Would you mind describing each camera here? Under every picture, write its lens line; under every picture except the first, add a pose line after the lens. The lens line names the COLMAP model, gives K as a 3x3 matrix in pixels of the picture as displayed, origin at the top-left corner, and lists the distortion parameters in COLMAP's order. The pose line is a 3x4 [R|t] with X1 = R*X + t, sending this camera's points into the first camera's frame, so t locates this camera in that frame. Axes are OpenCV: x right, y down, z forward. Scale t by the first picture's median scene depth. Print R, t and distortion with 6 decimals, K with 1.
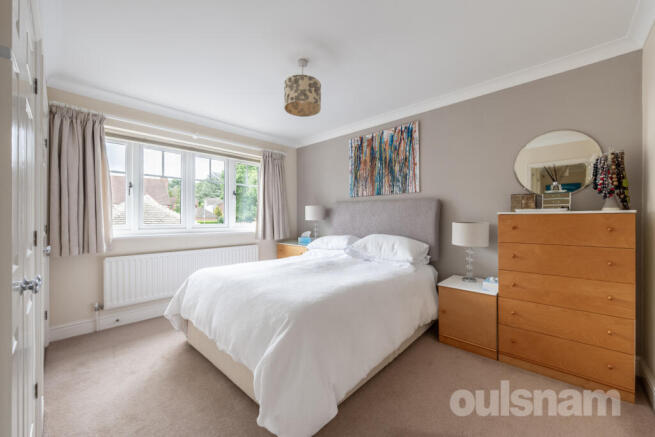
lens RADIAL K [[258.9, 0, 327.5], [0, 258.9, 218.5], [0, 0, 1]] dist [-0.000616, -0.000047]
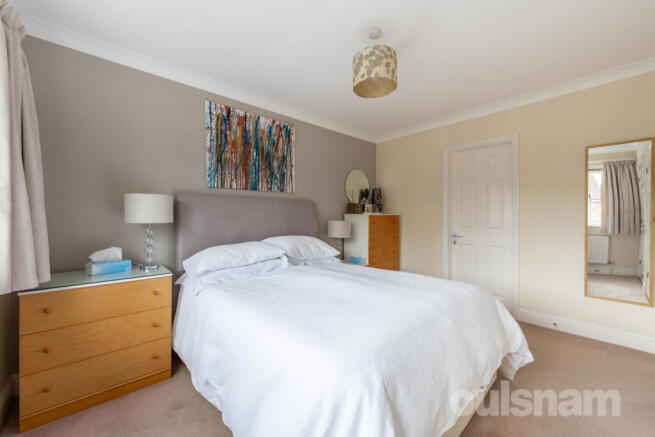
lens RADIAL K [[258.9, 0, 327.5], [0, 258.9, 218.5], [0, 0, 1]] dist [-0.000616, -0.000047]
pose [[0.066996, -0.004476, 0.997743, -0.624556], [0.003188, 0.999986, 0.004272, -0.003038], [-0.997748, 0.002895, 0.067010, 0.720626]]
